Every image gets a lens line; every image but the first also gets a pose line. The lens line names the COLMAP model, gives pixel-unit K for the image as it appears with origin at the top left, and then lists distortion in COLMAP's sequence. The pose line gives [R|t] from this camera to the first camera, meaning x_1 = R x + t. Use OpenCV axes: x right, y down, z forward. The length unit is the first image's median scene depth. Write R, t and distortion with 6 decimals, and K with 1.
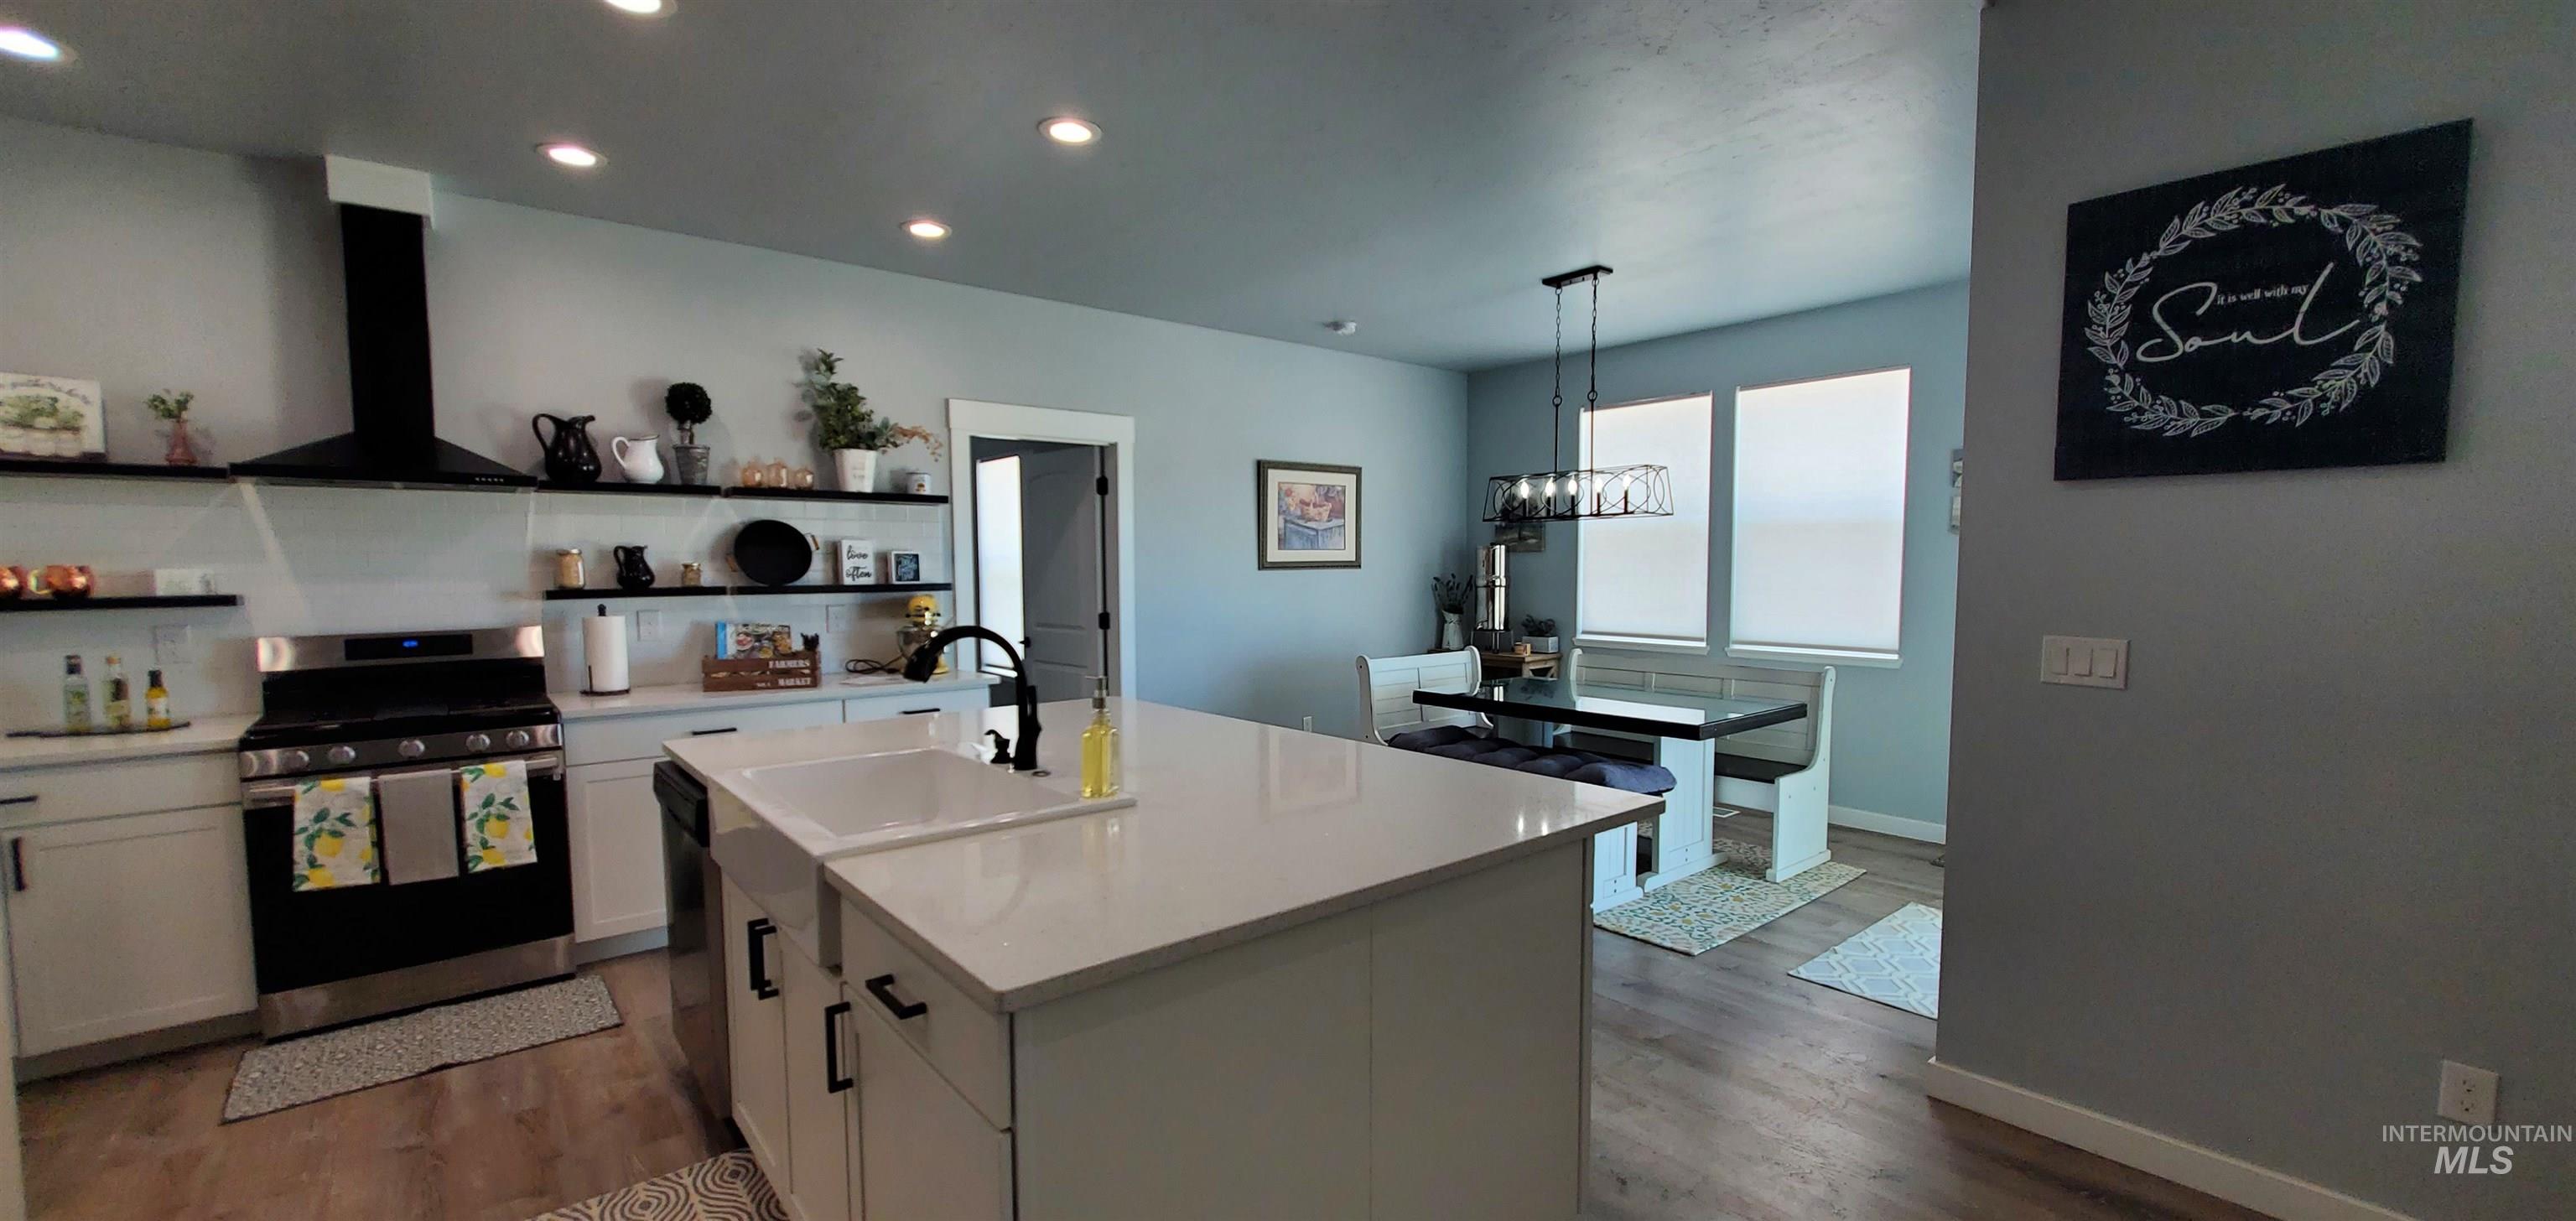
lens RADIAL K [[1025.3, 0, 1304.5], [0, 1025.3, 621.1], [0, 0, 1]] dist [0.009205, -0.004138]
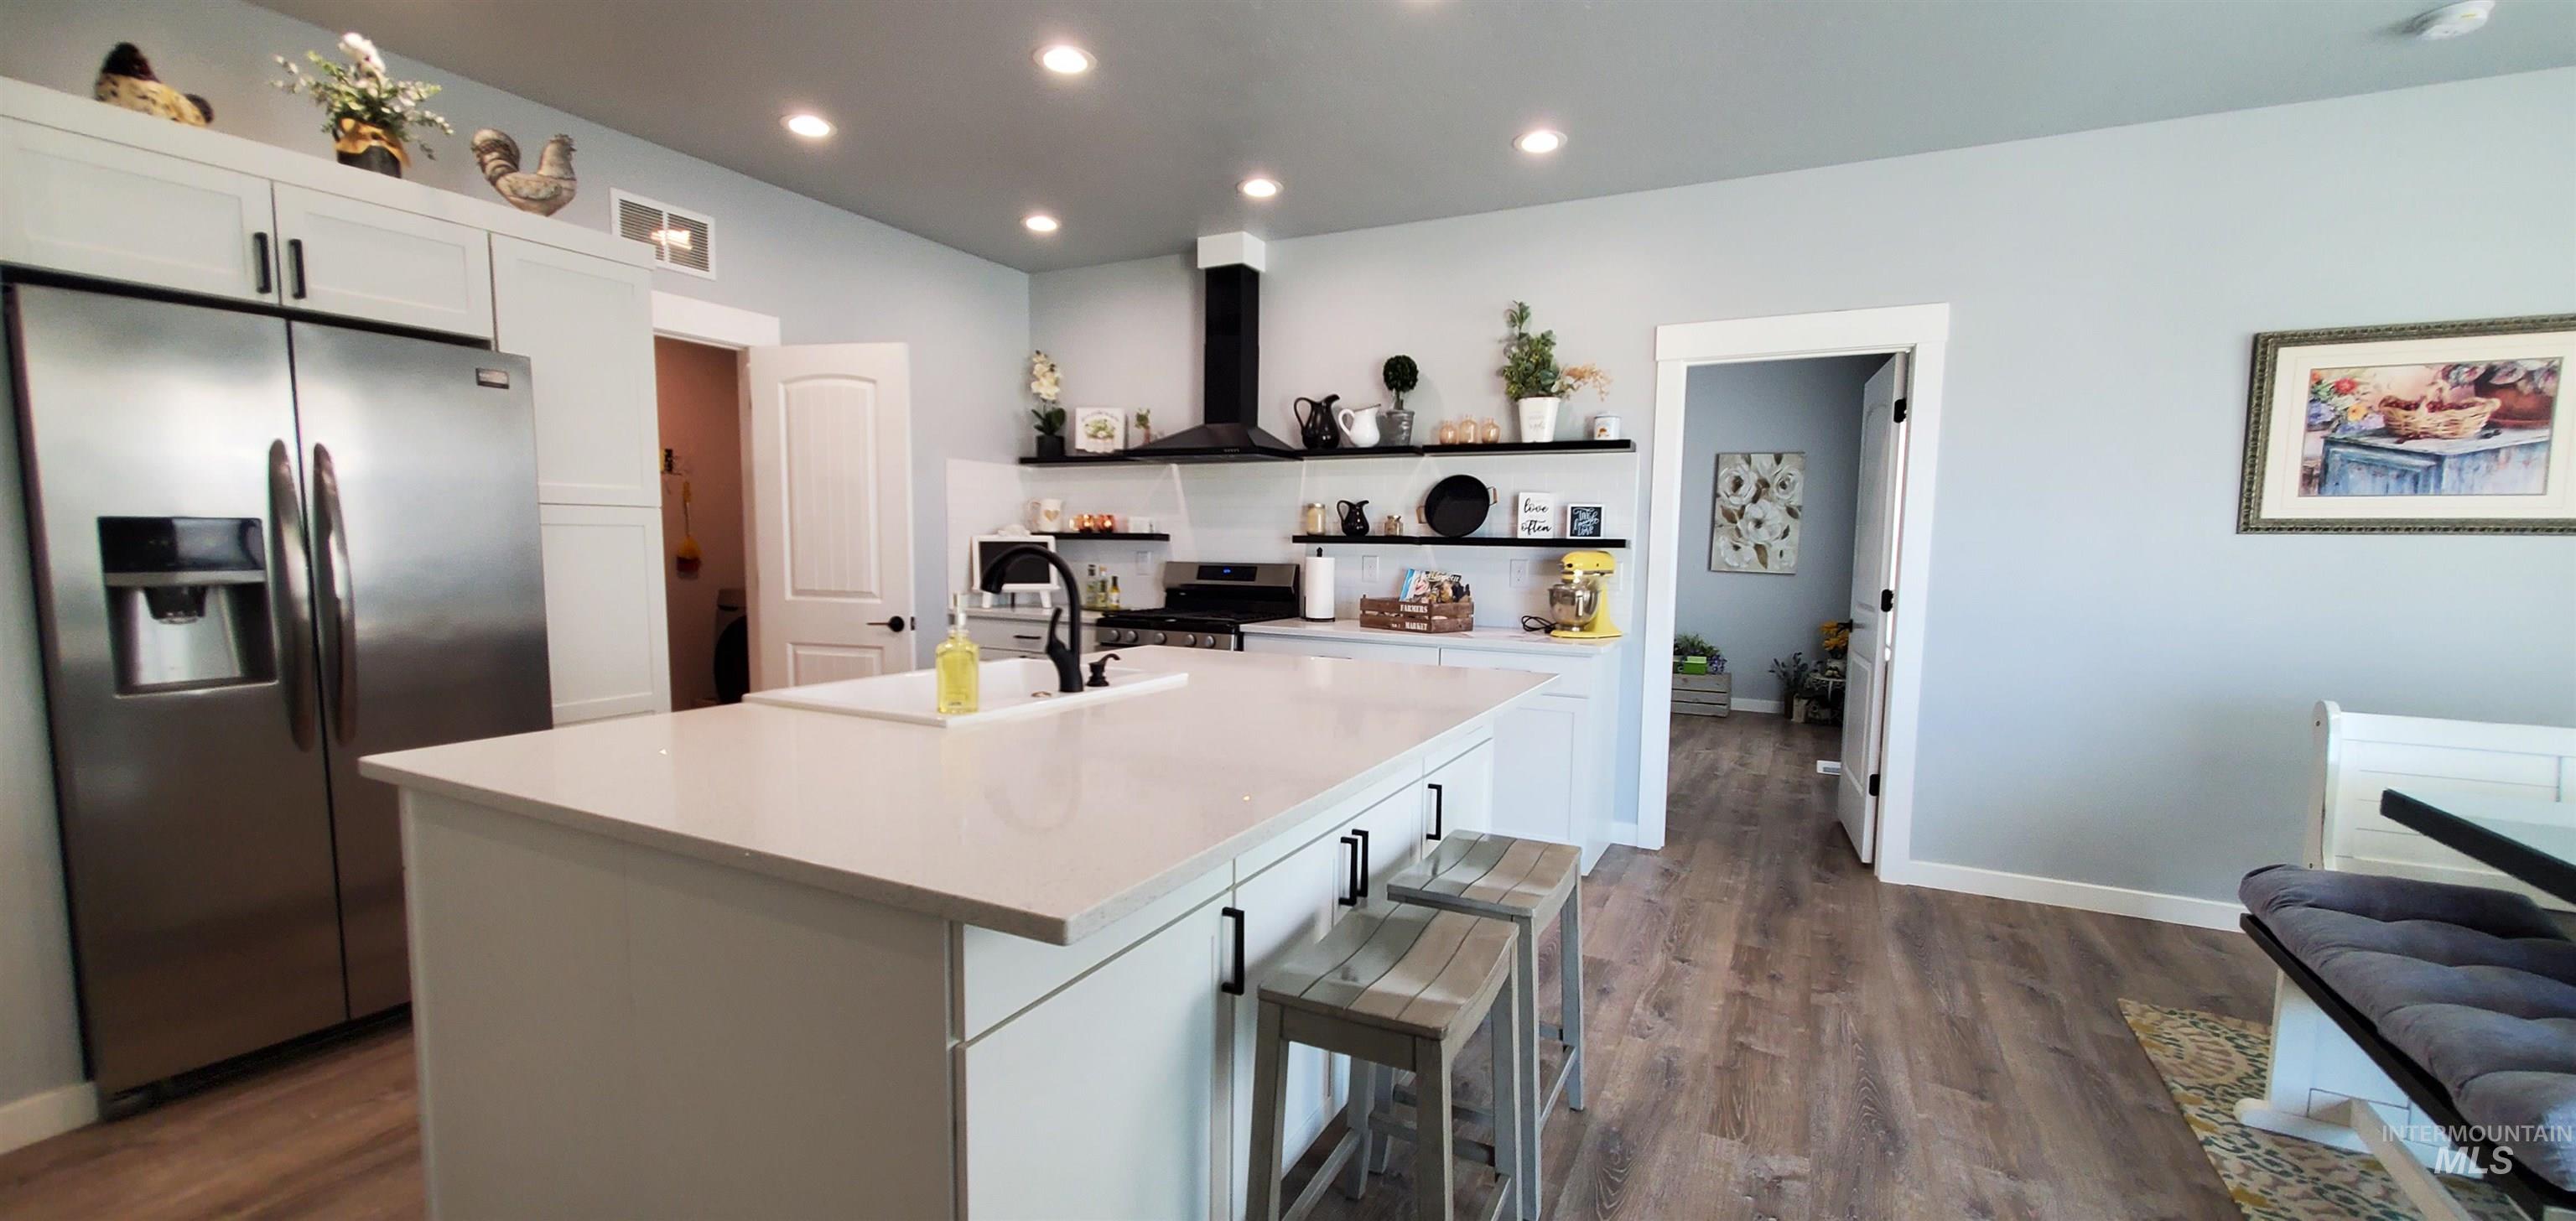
lens RADIAL K [[1025.3, 0, 1302.0], [0, 1025.3, 625.4], [0, 0, 1]] dist [0.009205, -0.004138]
pose [[0.393146, 0.089071, -0.915152, 0.404354], [-0.065924, 0.995466, 0.068568, -0.006045], [0.917110, 0.033373, 0.397235, 0.445651]]
